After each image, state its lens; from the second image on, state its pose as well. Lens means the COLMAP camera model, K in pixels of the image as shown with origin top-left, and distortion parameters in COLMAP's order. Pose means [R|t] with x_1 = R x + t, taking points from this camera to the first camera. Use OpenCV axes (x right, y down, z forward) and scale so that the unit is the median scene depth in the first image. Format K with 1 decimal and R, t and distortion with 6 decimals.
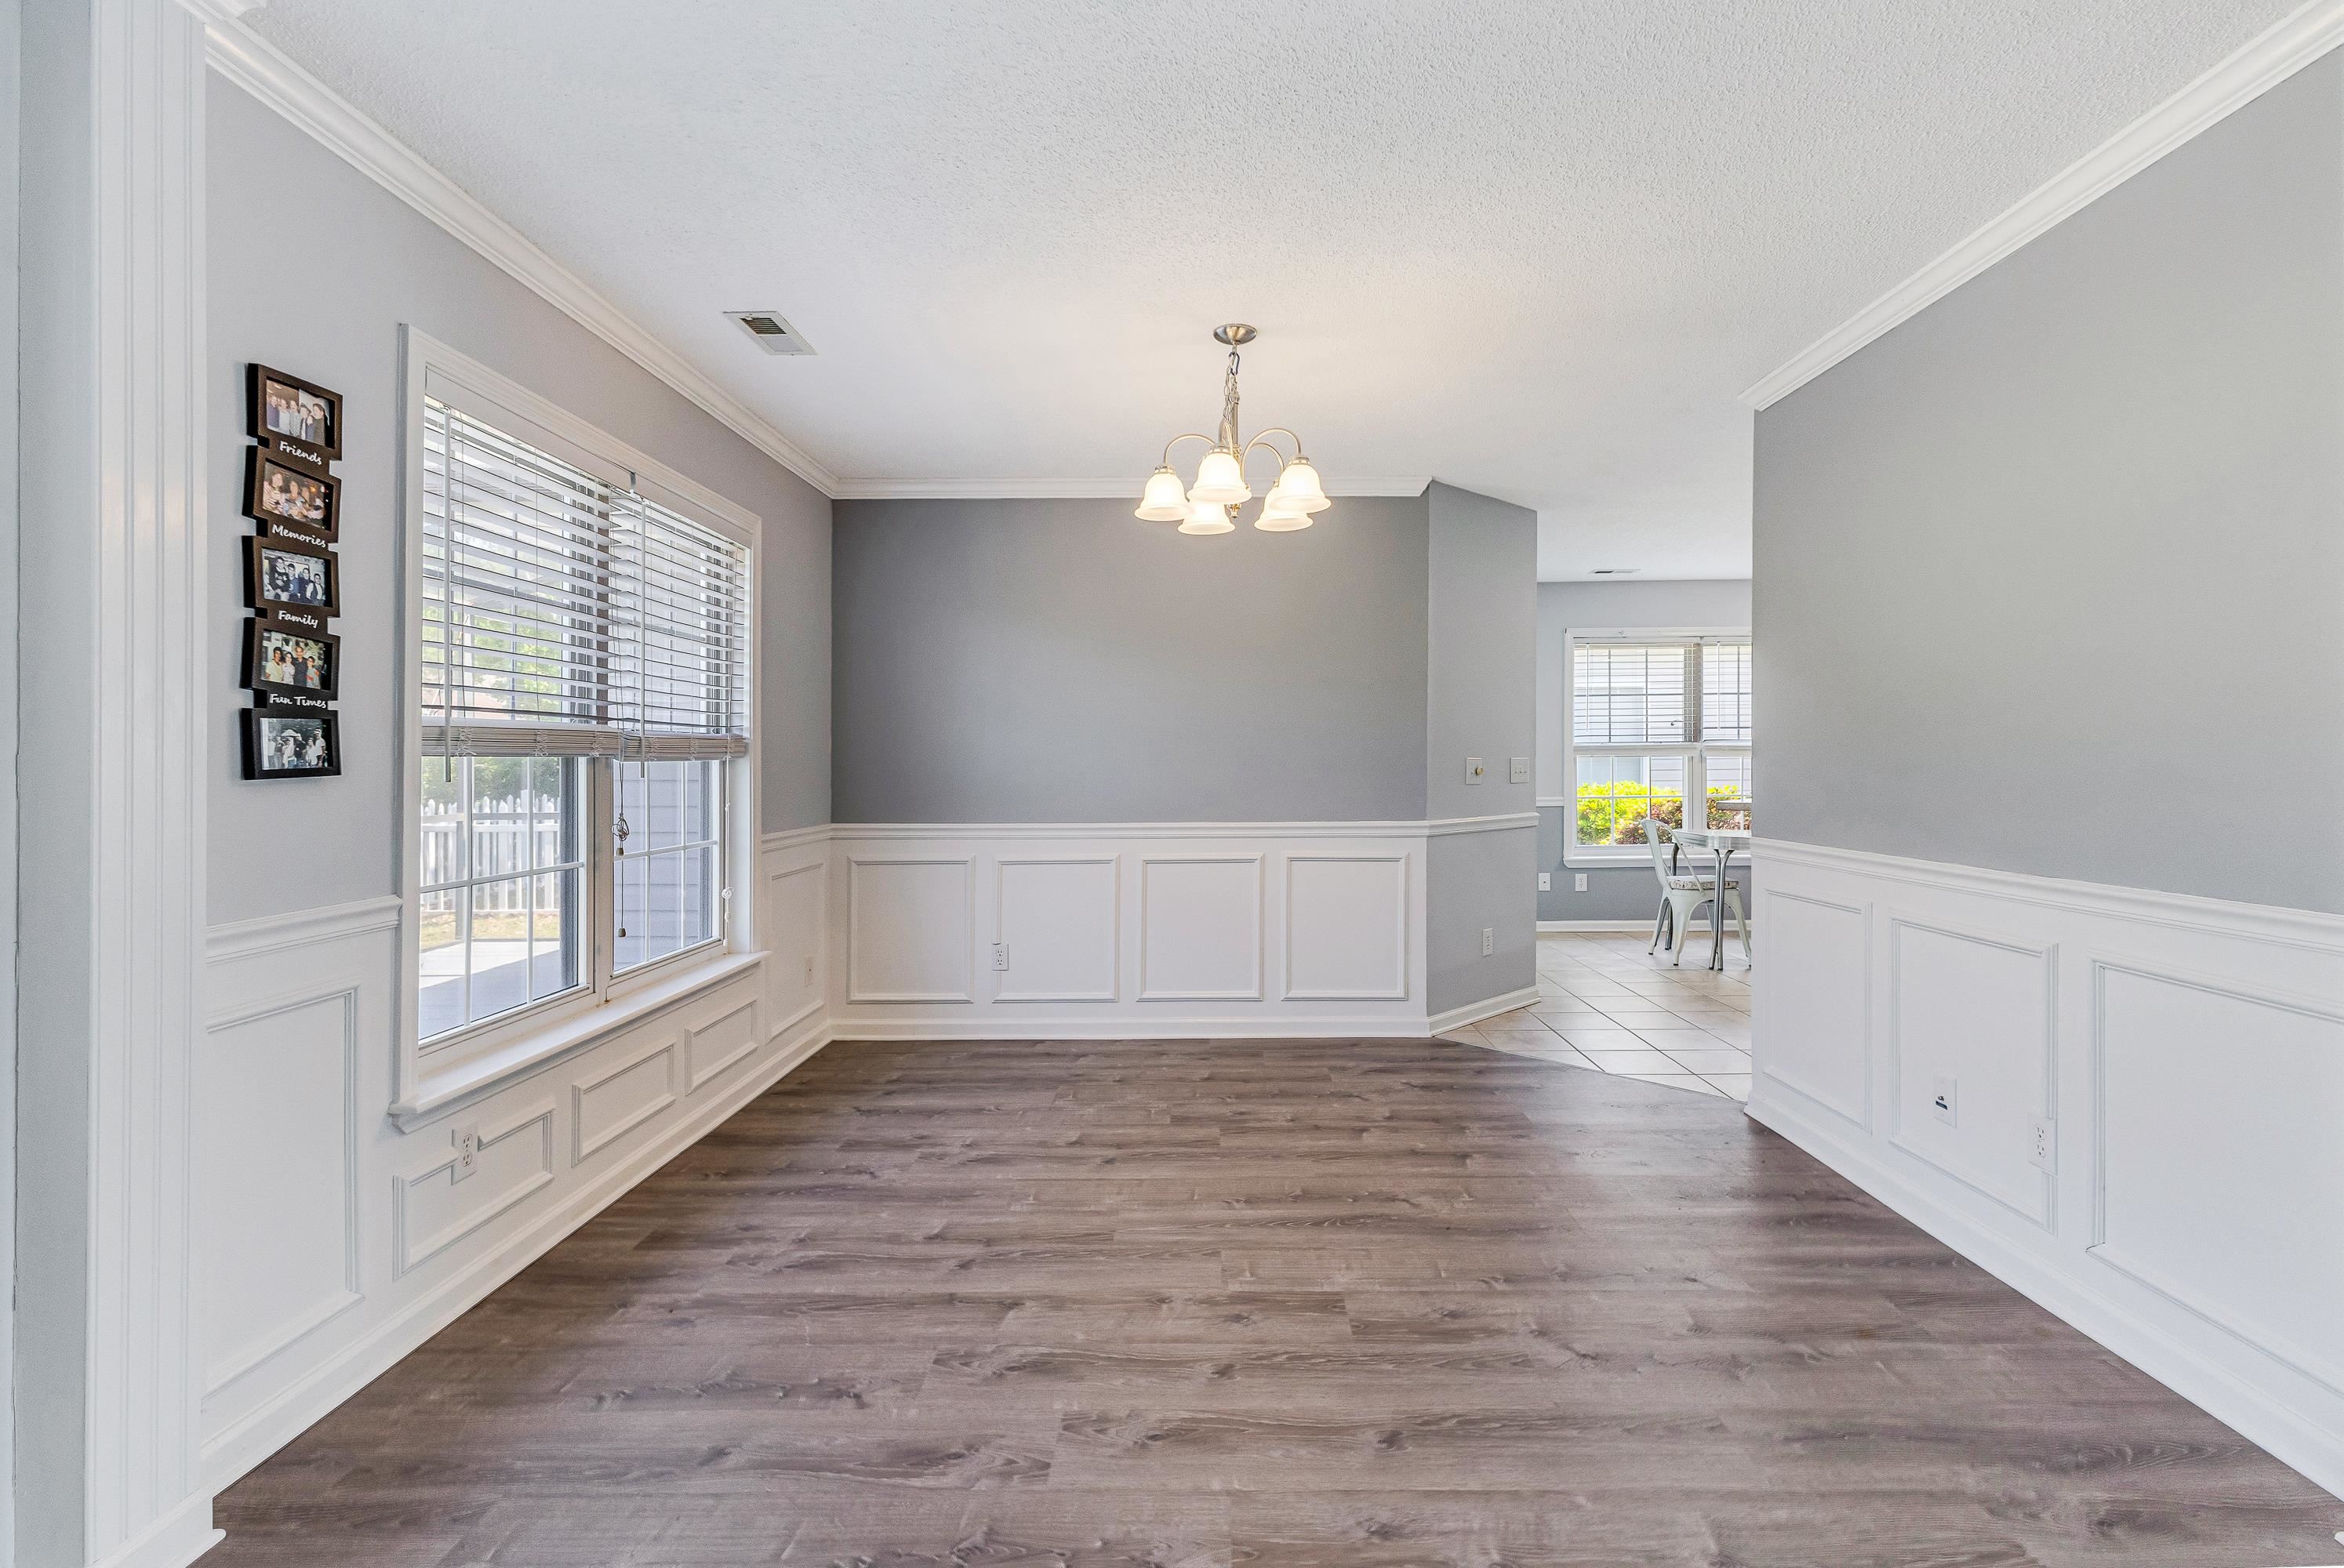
lens RADIAL K [[1041.5, 0, 1222.0], [0, 1041.5, 759.0], [0, 0, 1]] dist [0.004974, 0.002671]
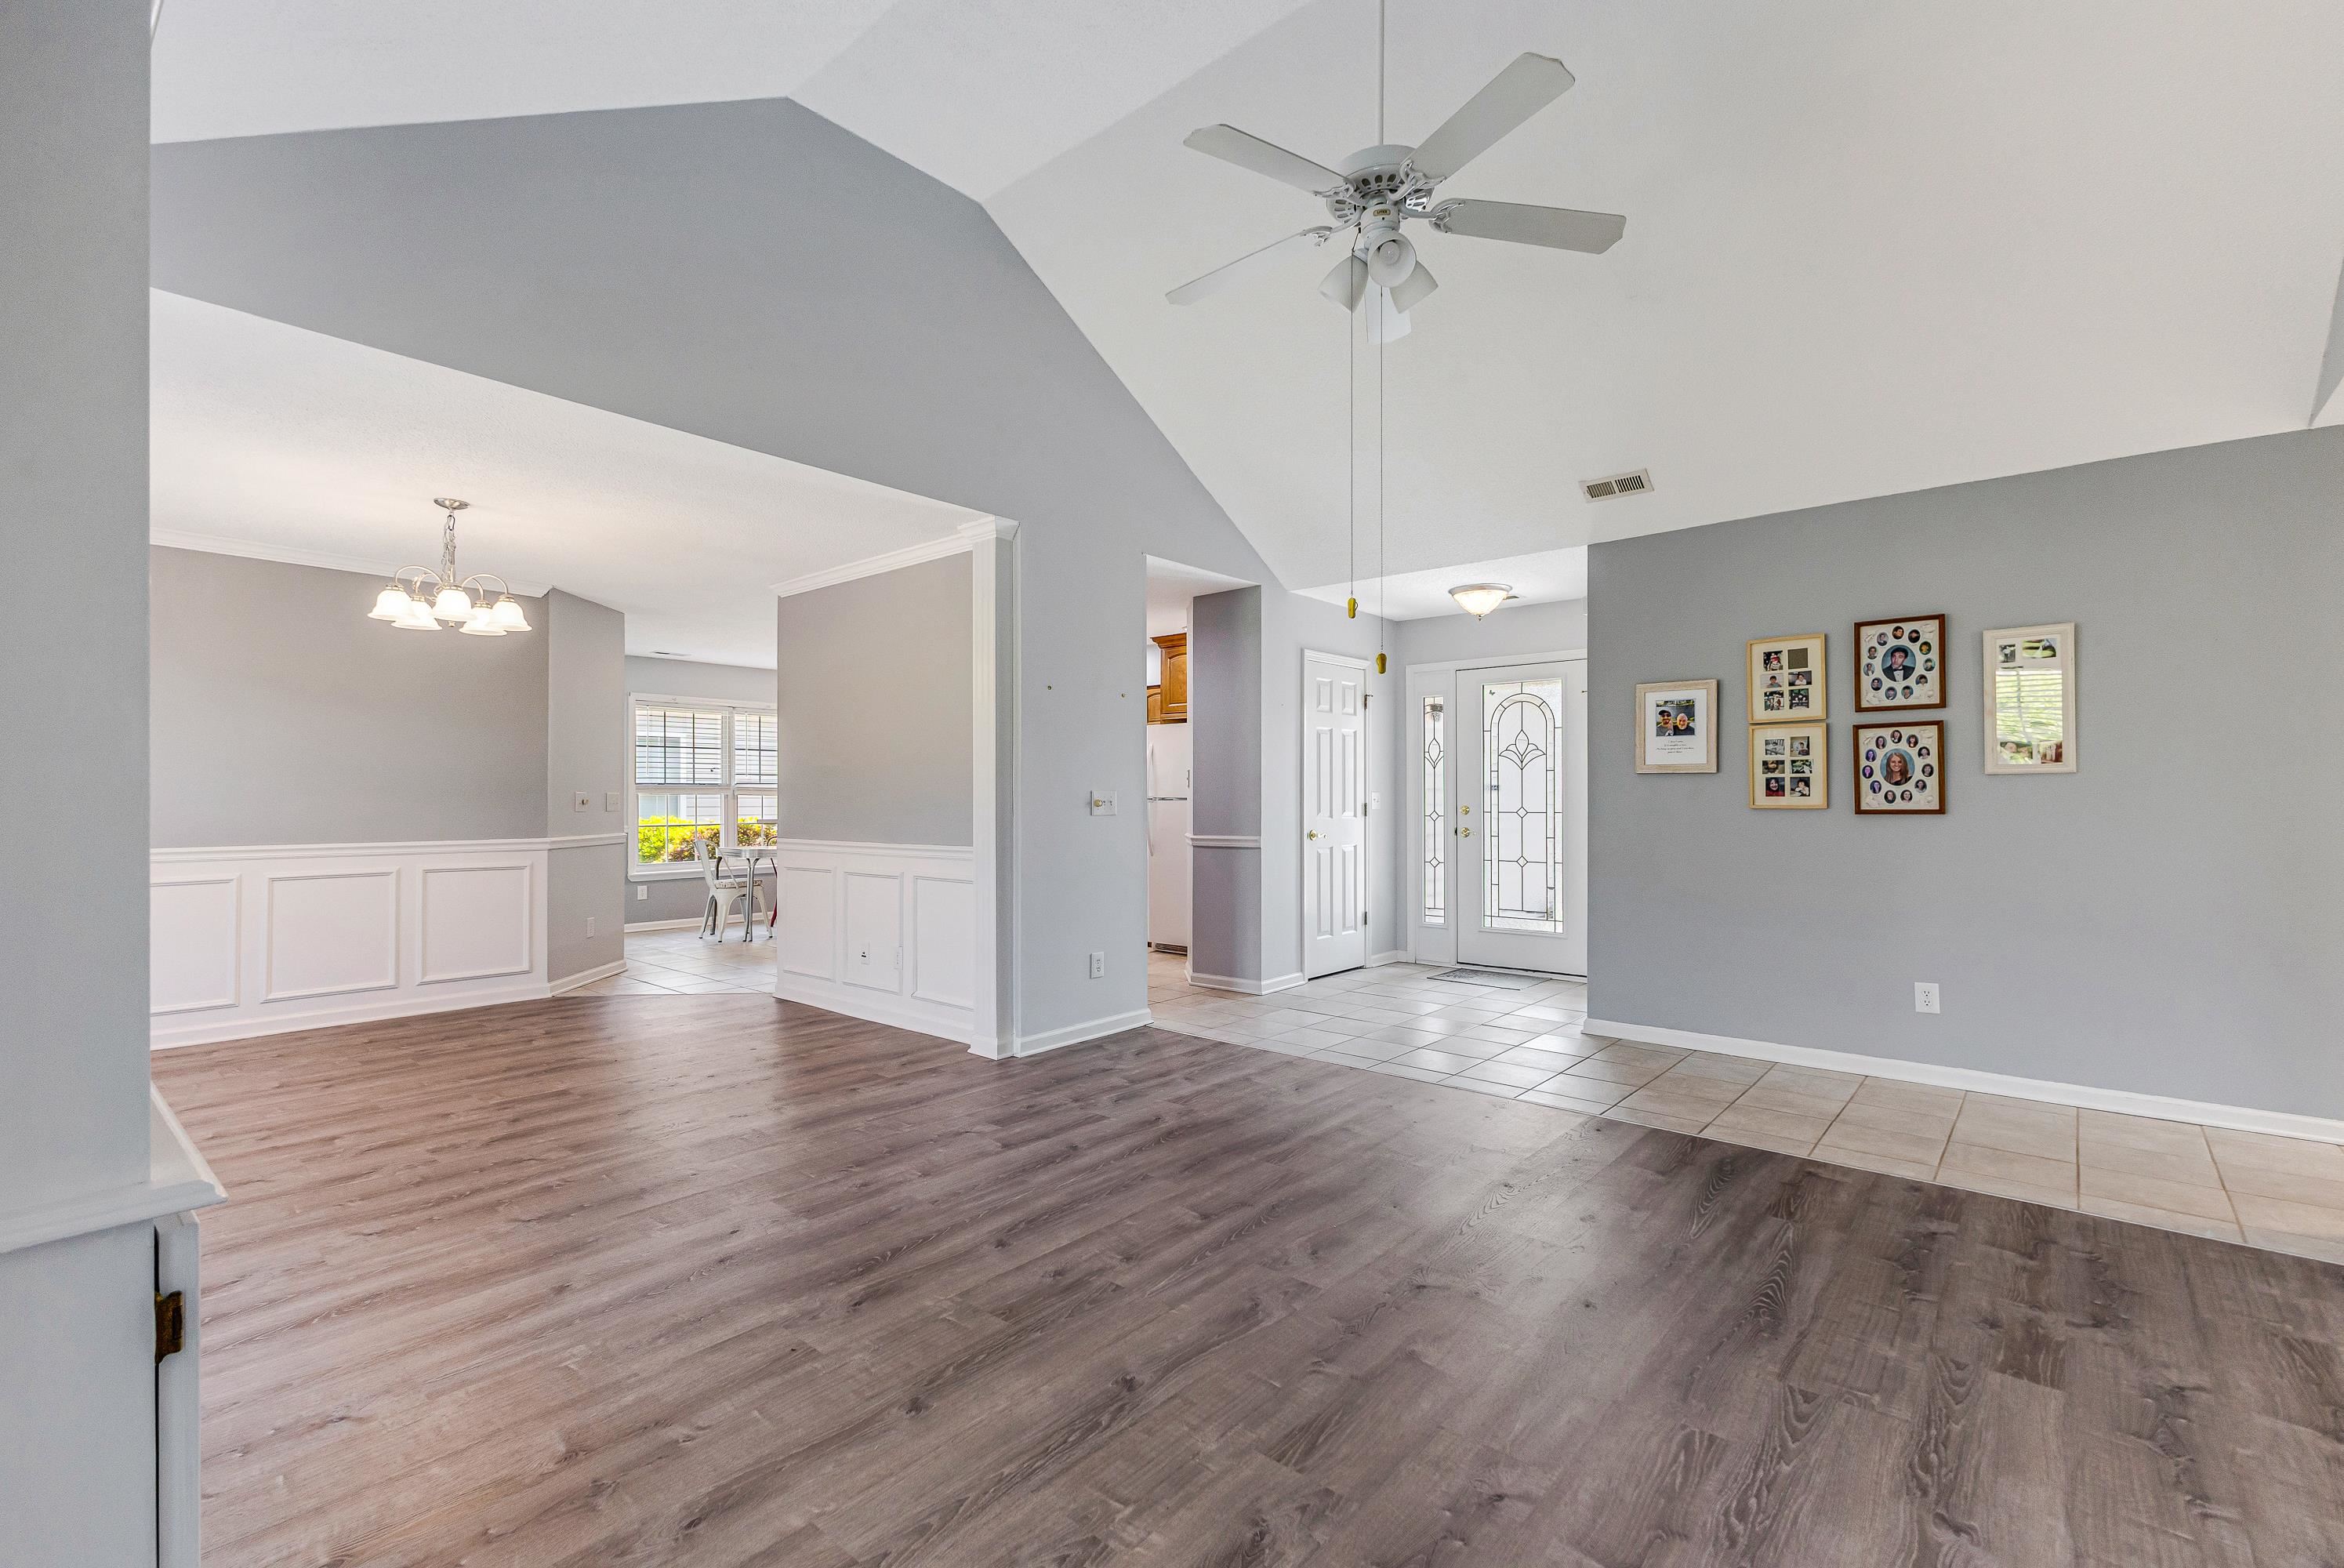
lens RADIAL K [[1041.6, 0, 1168.6], [0, 1041.6, 799.3], [0, 0, 1]] dist [0.004974, 0.002671]
pose [[0.665908, 0.005615, 0.746013, -0.349307], [-0.007421, 0.999972, -0.000903, 0.005315], [-0.745997, -0.004935, 0.665931, -0.629959]]
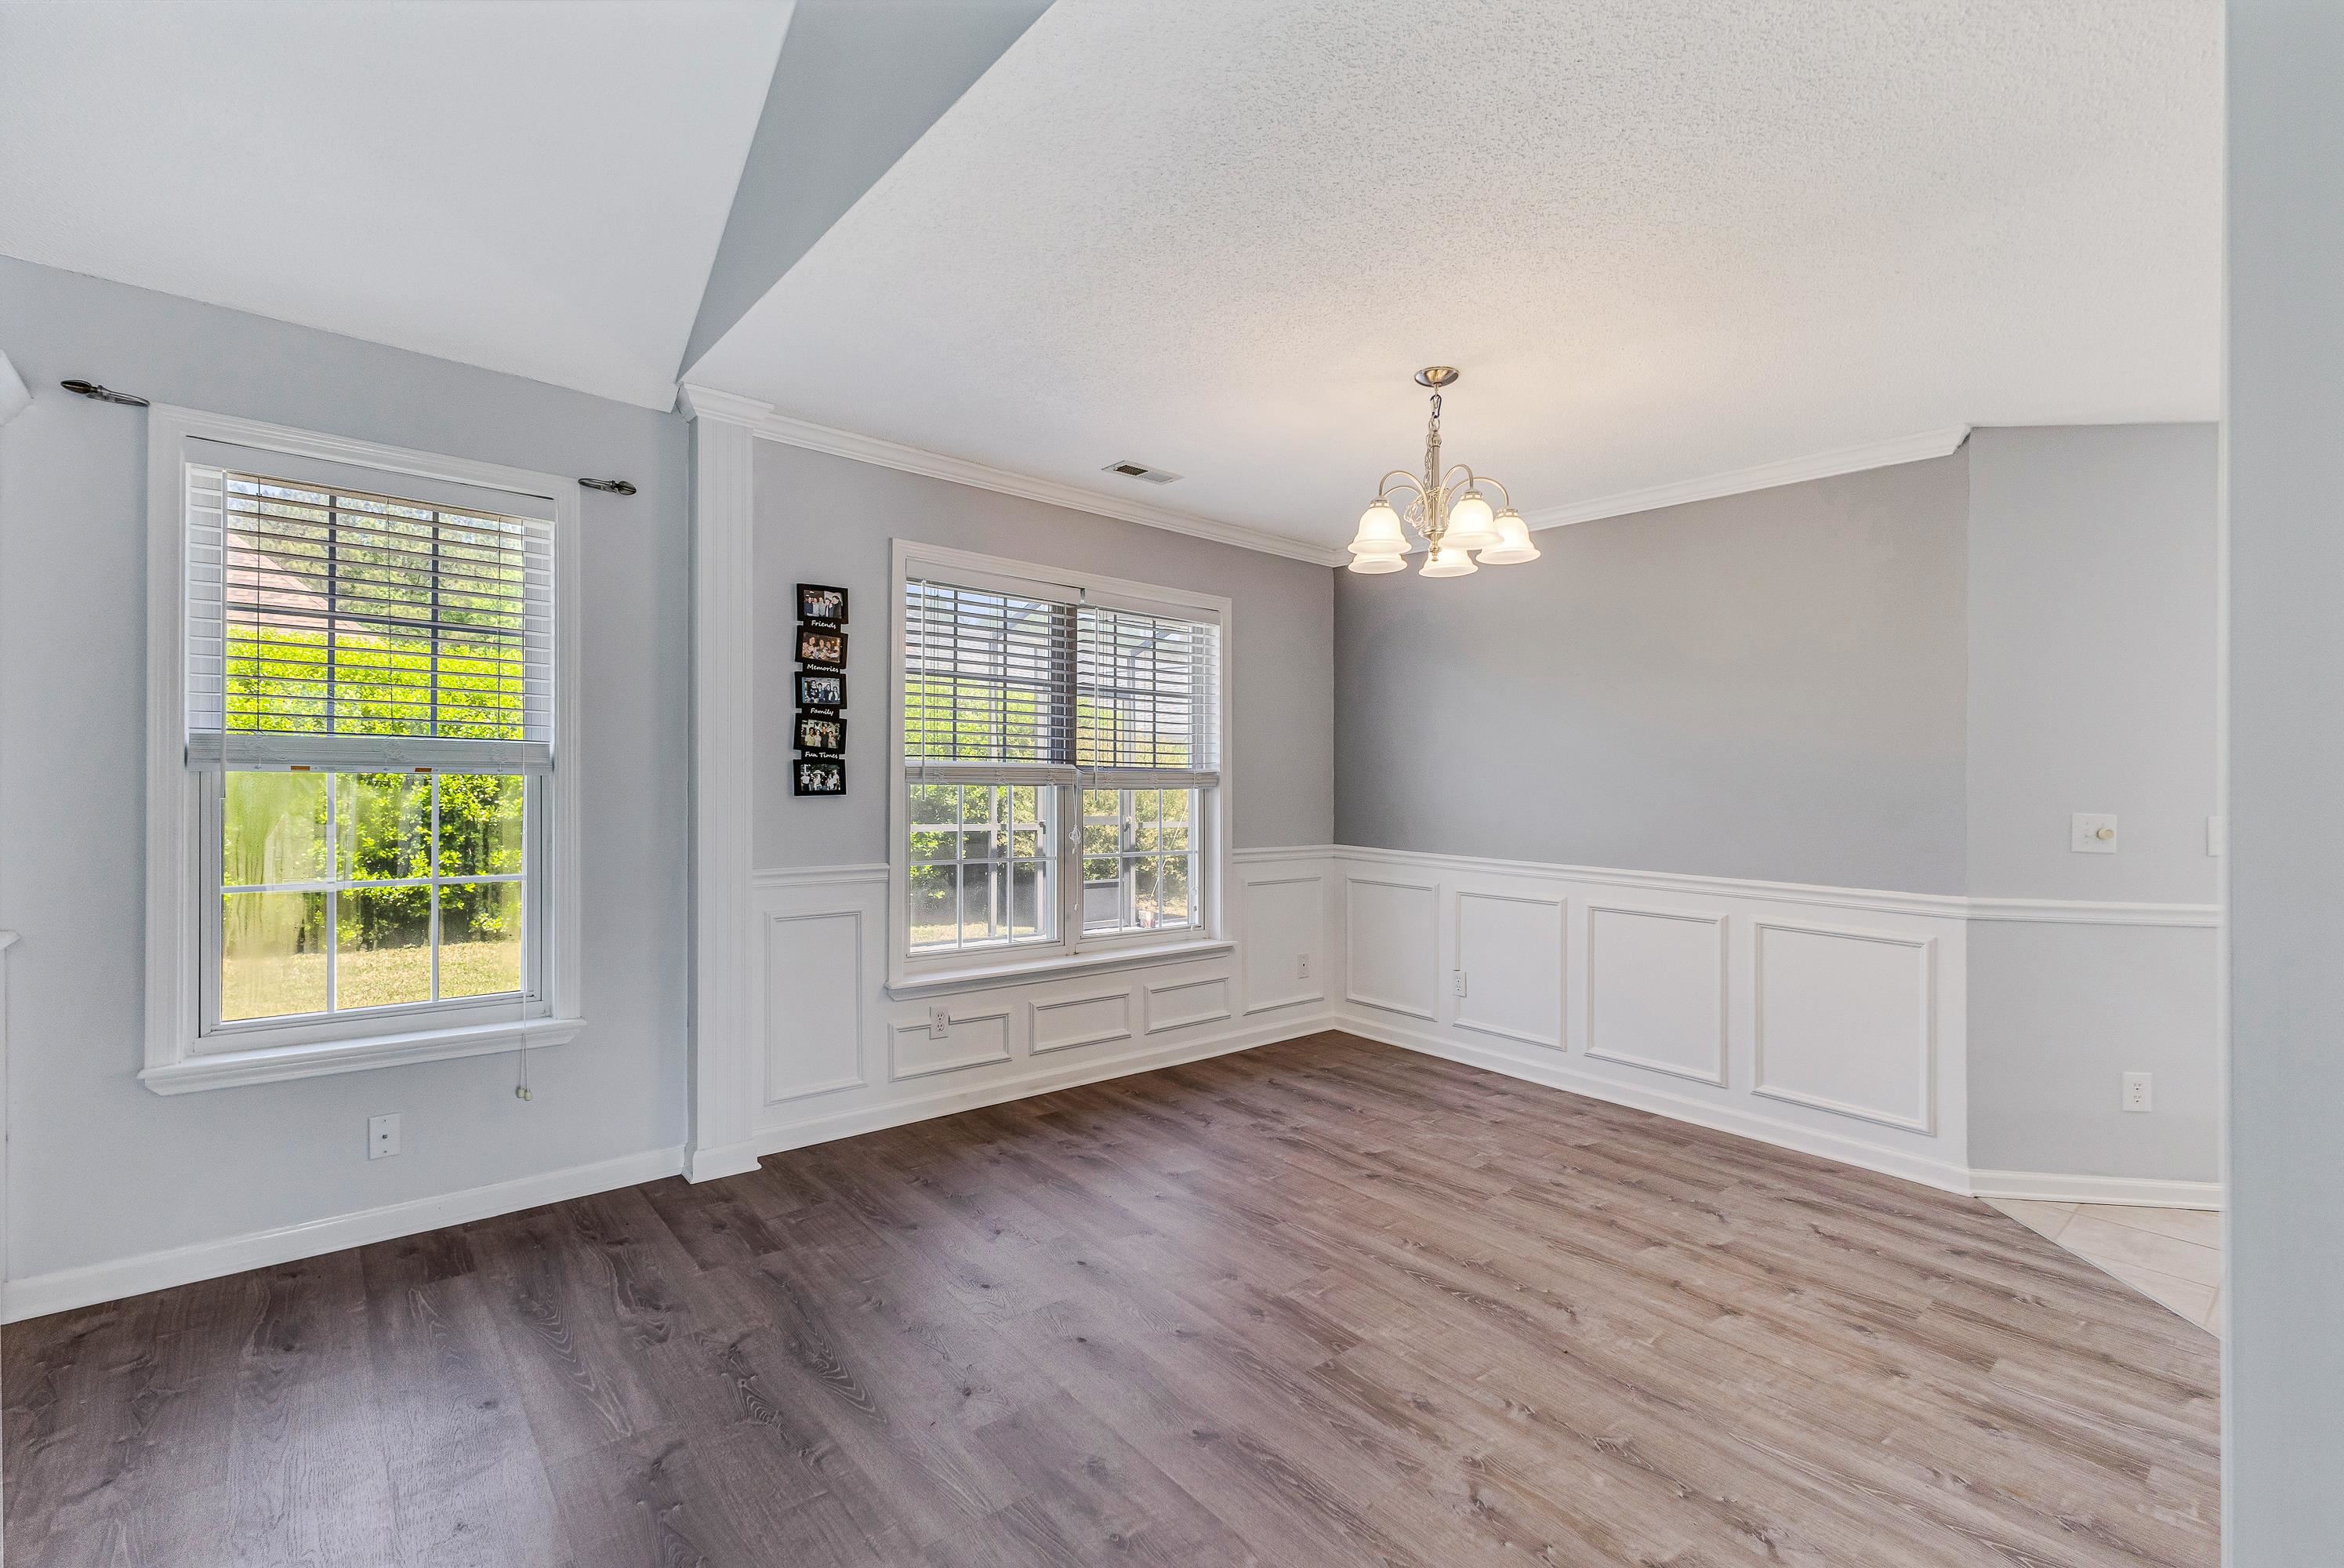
lens RADIAL K [[1041.6, 0, 1185.8], [0, 1041.6, 781.5], [0, 0, 1]] dist [0.004974, 0.002671]
pose [[0.647524, 0.023178, -0.761693, 0.507296], [-0.021886, 0.999691, 0.011816, -0.022925], [0.761731, 0.009019, 0.647831, 0.143630]]
